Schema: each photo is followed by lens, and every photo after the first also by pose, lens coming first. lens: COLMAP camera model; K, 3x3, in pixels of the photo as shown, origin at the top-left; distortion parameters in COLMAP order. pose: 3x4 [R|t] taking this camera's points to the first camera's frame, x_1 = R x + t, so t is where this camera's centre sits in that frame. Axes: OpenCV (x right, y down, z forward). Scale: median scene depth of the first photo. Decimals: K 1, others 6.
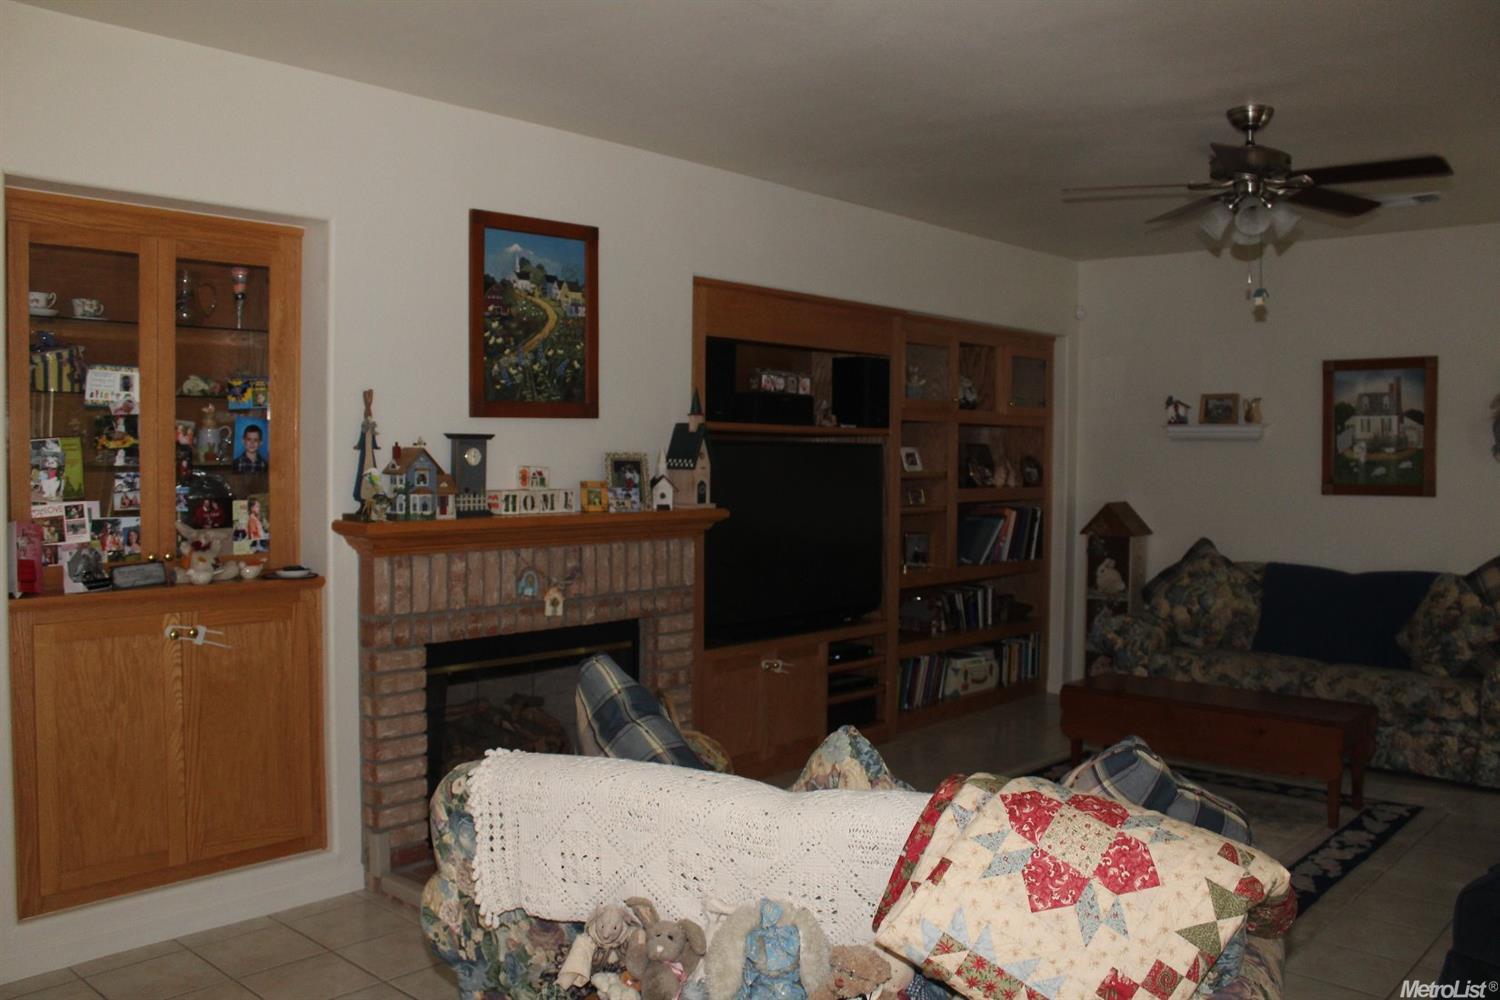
lens RADIAL K [[1249.3, 0, 761.0], [0, 1249.3, 500.3], [0, 0, 1]] dist [-0.166741, 0.148868]
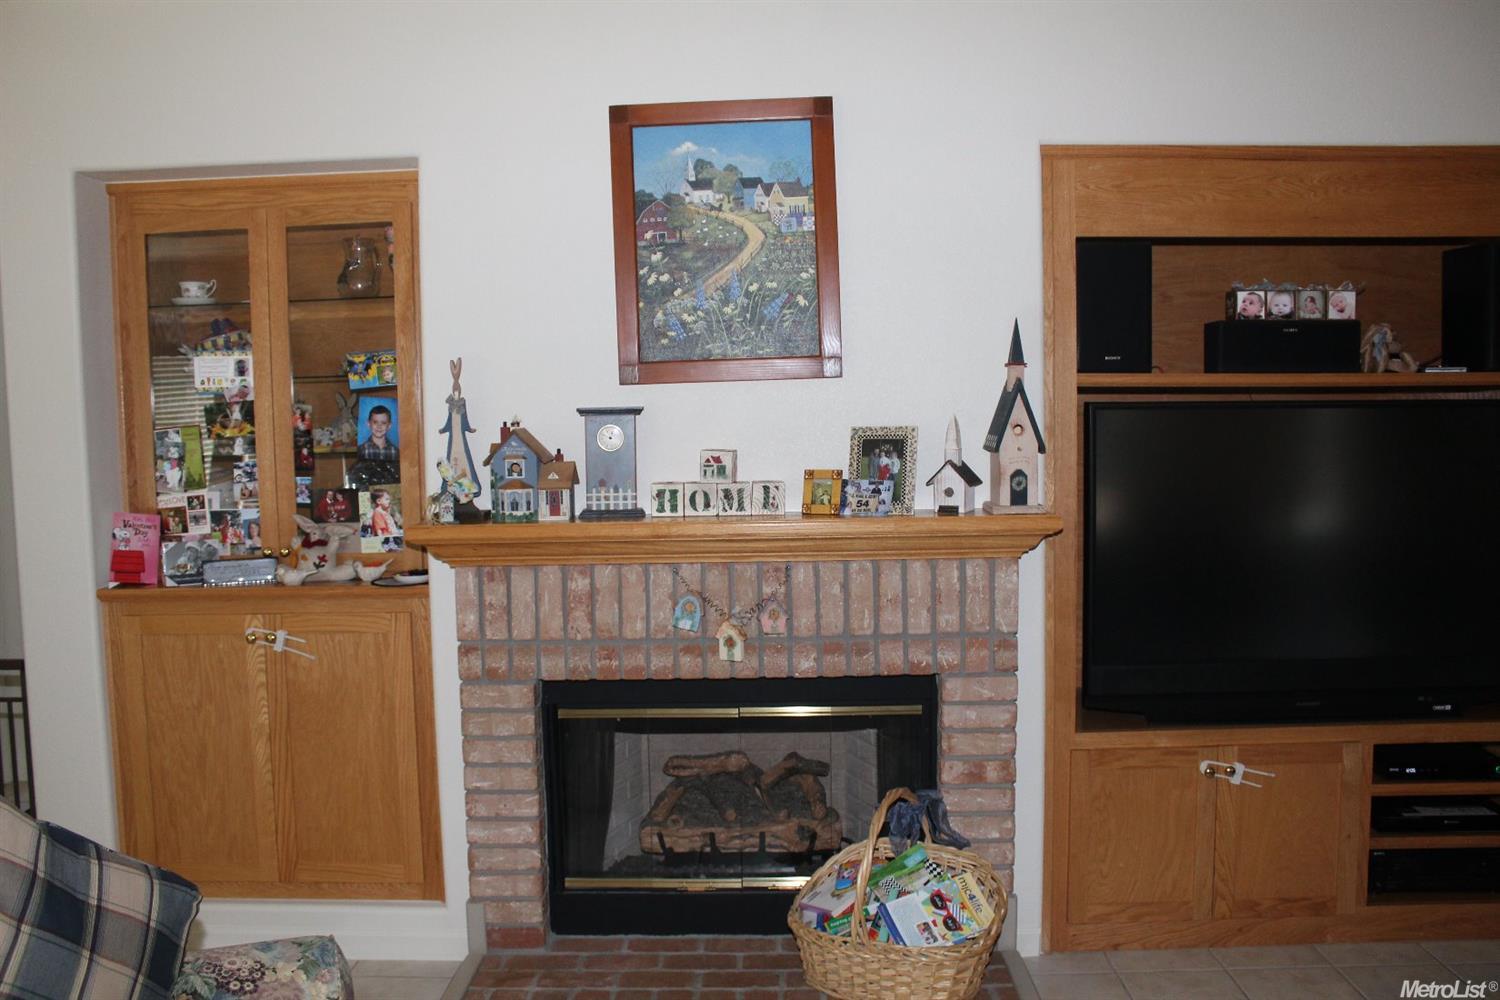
lens RADIAL K [[1249.3, 0, 761.0], [0, 1249.3, 500.3], [0, 0, 1]] dist [-0.166741, 0.148868]
pose [[0.657175, 0.034294, -0.752957, 0.406848], [-0.005074, 0.999143, 0.041078, -0.029988], [0.753721, -0.023175, 0.656786, 0.591695]]
